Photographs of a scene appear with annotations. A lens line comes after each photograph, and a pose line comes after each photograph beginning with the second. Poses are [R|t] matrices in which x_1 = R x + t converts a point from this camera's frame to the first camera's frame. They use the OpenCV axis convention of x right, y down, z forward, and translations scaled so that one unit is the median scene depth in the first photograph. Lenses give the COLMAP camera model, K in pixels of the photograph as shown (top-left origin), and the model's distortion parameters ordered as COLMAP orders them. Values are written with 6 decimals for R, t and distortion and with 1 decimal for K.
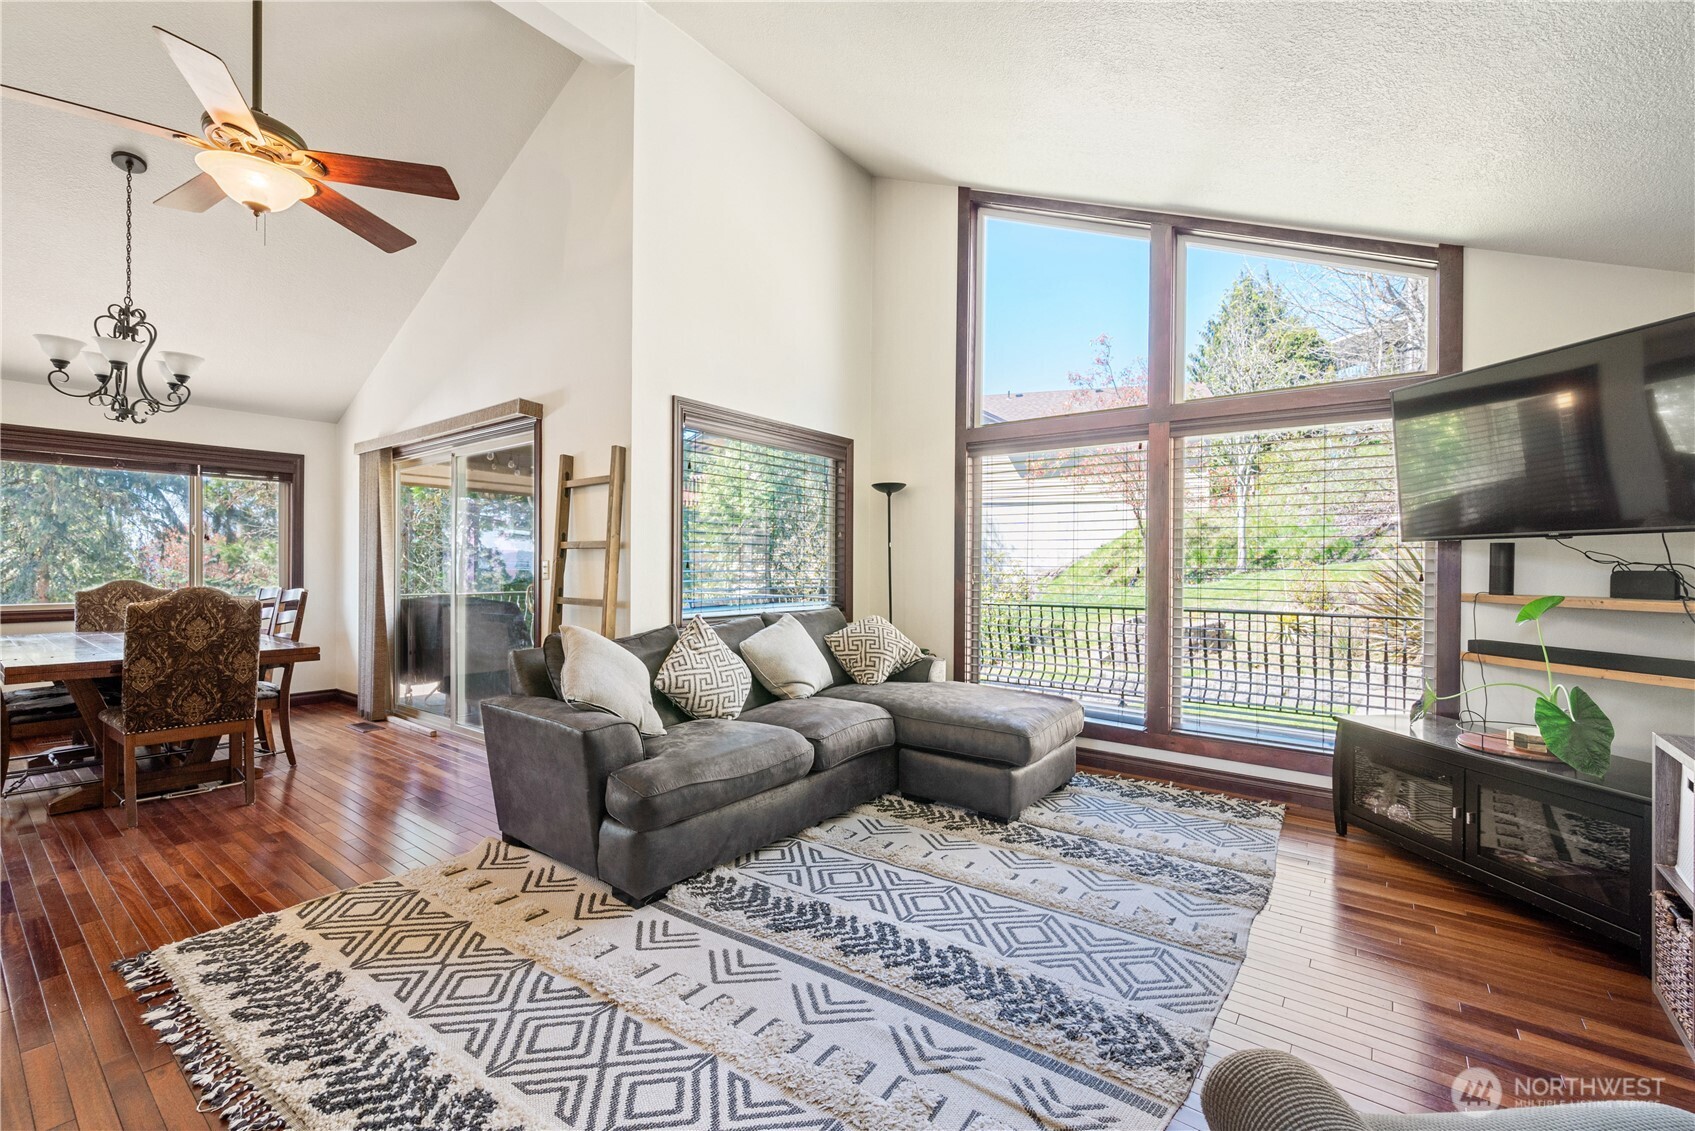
lens RADIAL K [[706.1, 0, 846.4], [0, 706.1, 570.5], [0, 0, 1]] dist [-0.001258, 0.000516]
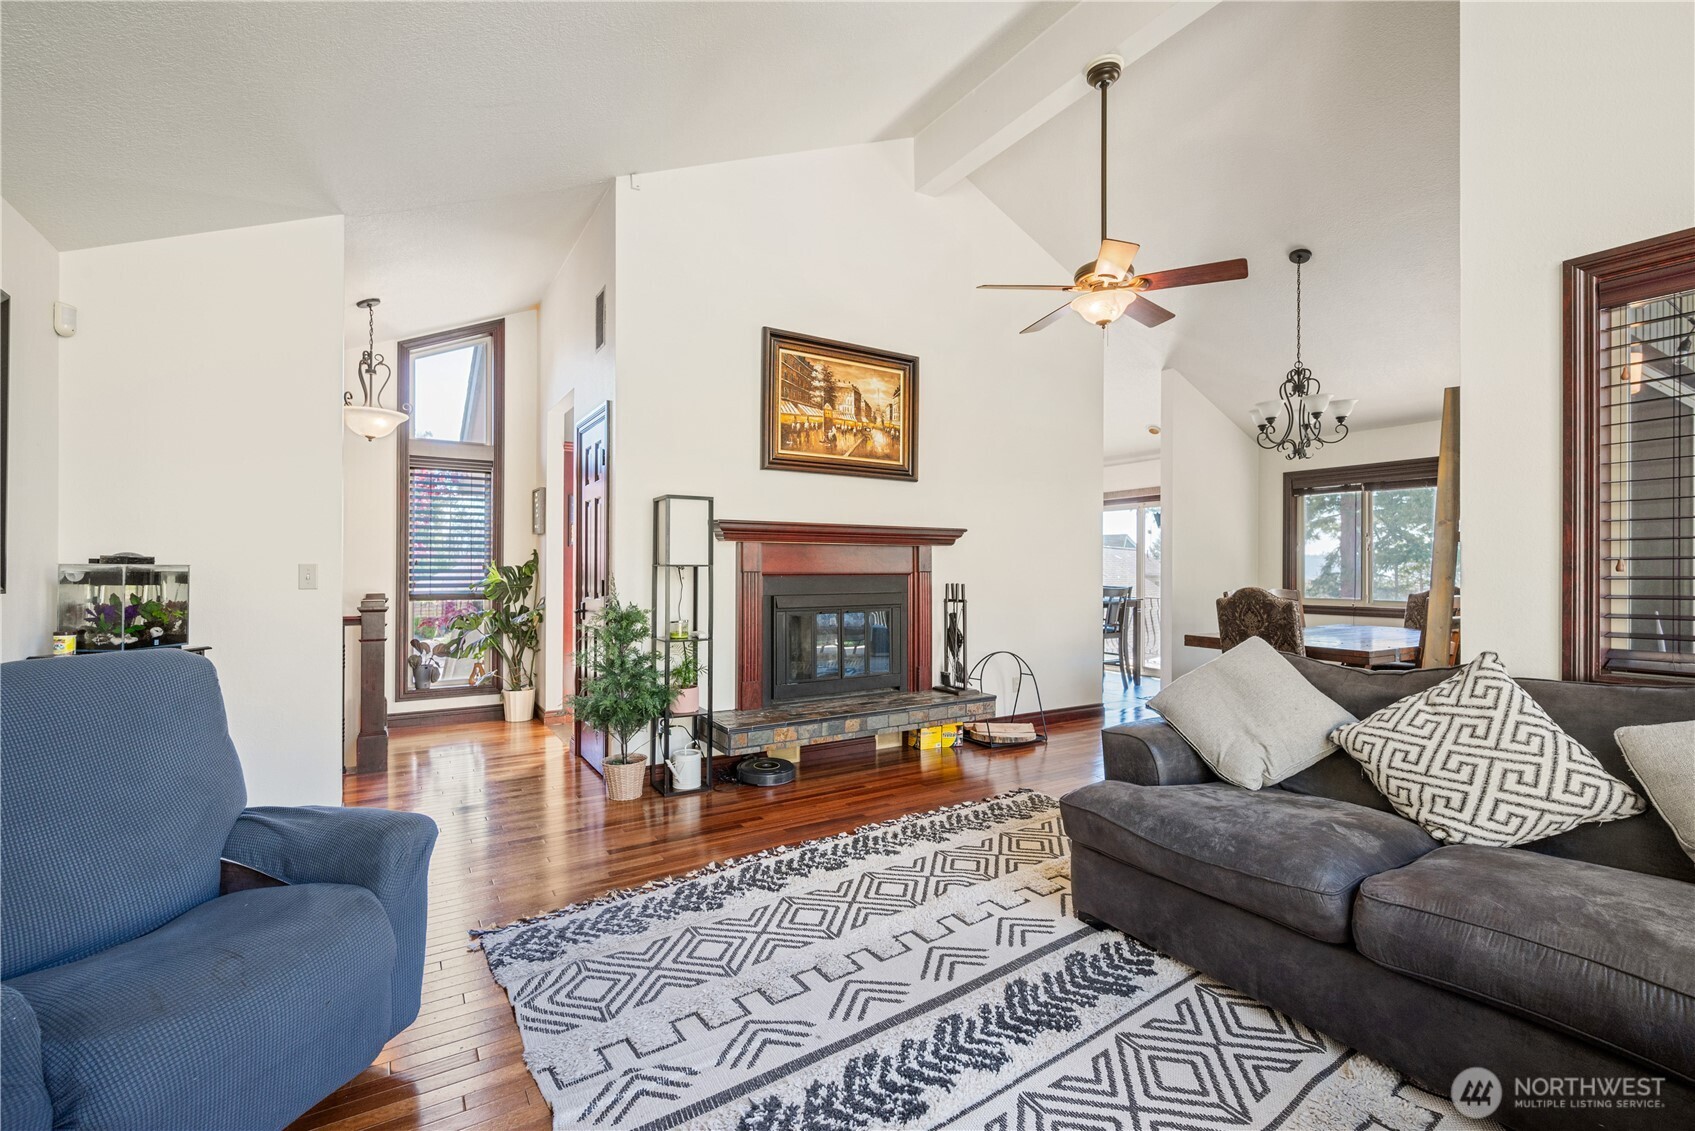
lens RADIAL K [[732.4, 0, 847.5], [0, 732.4, 565.5], [0, 0, 1]] dist [-0.001553, -0.000042]
pose [[-0.344056, -0.011592, -0.938878, 0.557658], [-0.009884, 0.999913, -0.008724, 0.002633], [0.938897, 0.006278, -0.344141, 0.759517]]
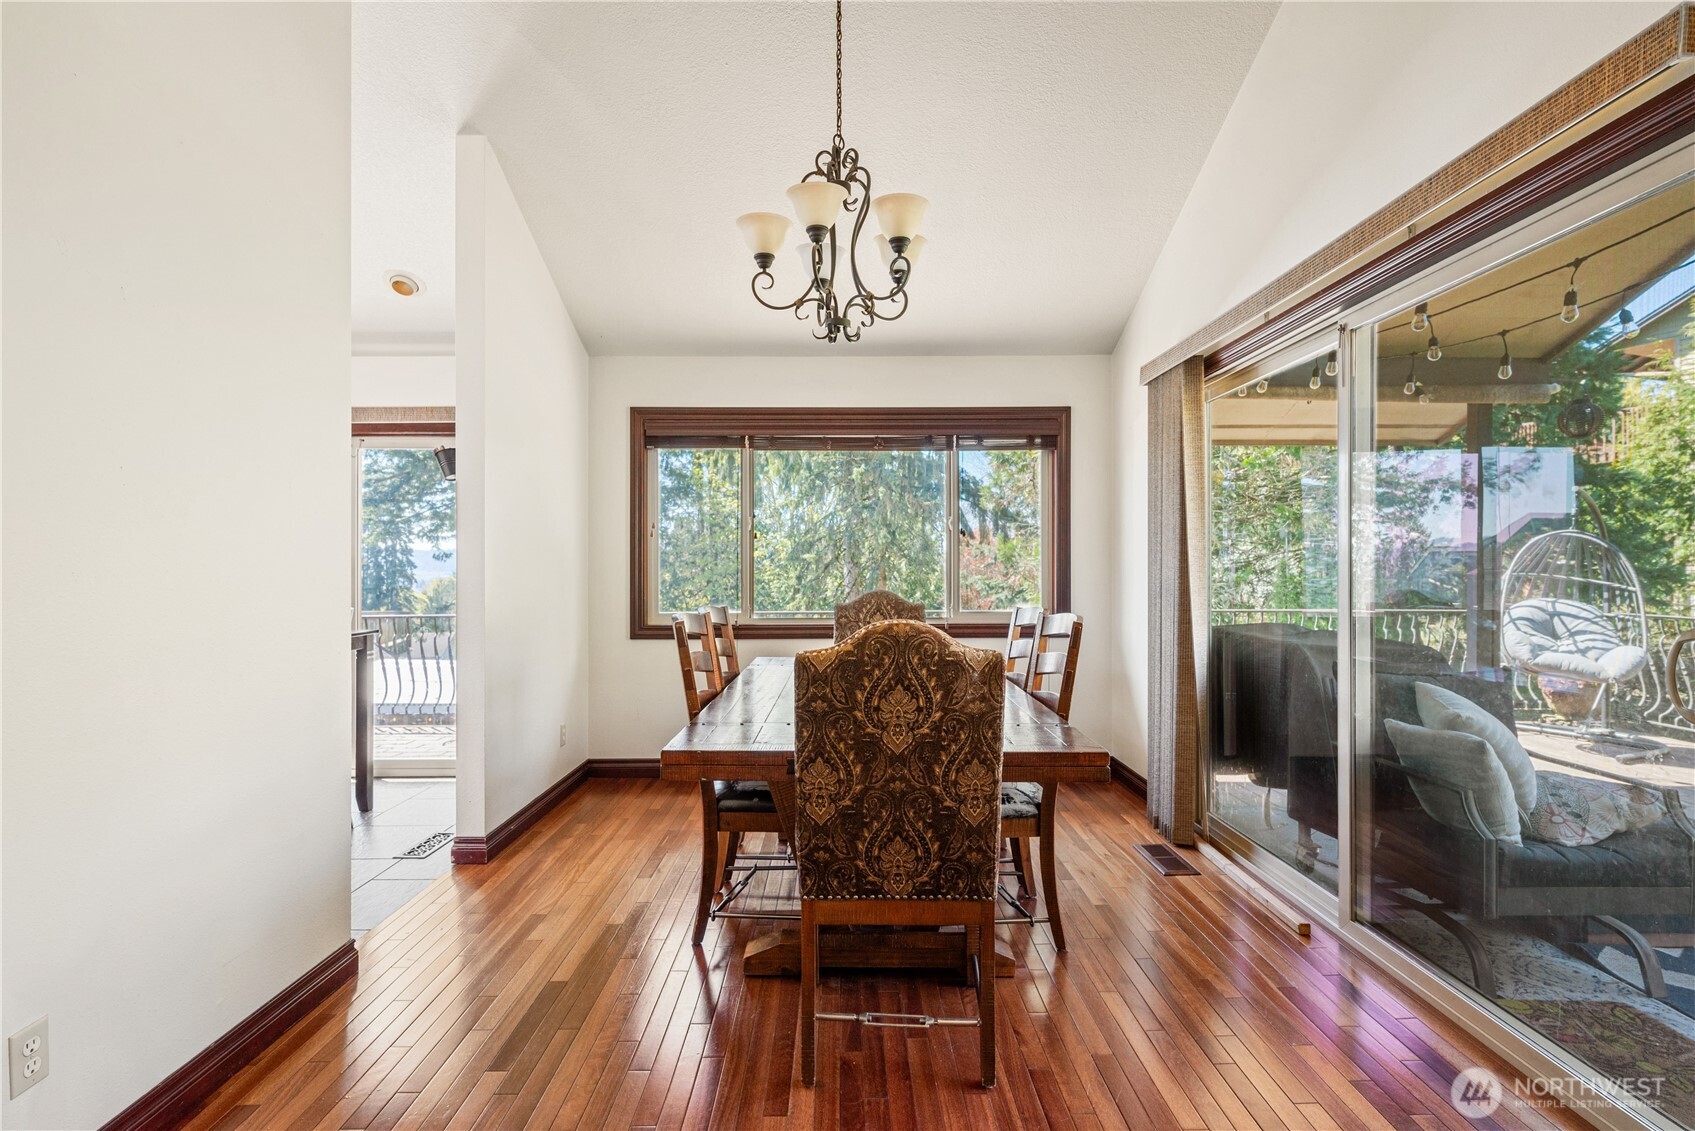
lens RADIAL K [[849.5, 0, 834.1], [0, 849.5, 569.0], [0, 0, 1]] dist [-0.001661, -0.000281]
pose [[0.605025, -0.005014, -0.796191, -0.482452], [0.003137, 0.999987, -0.003913, -0.009150], [0.796201, -0.000130, 0.605033, 0.610591]]
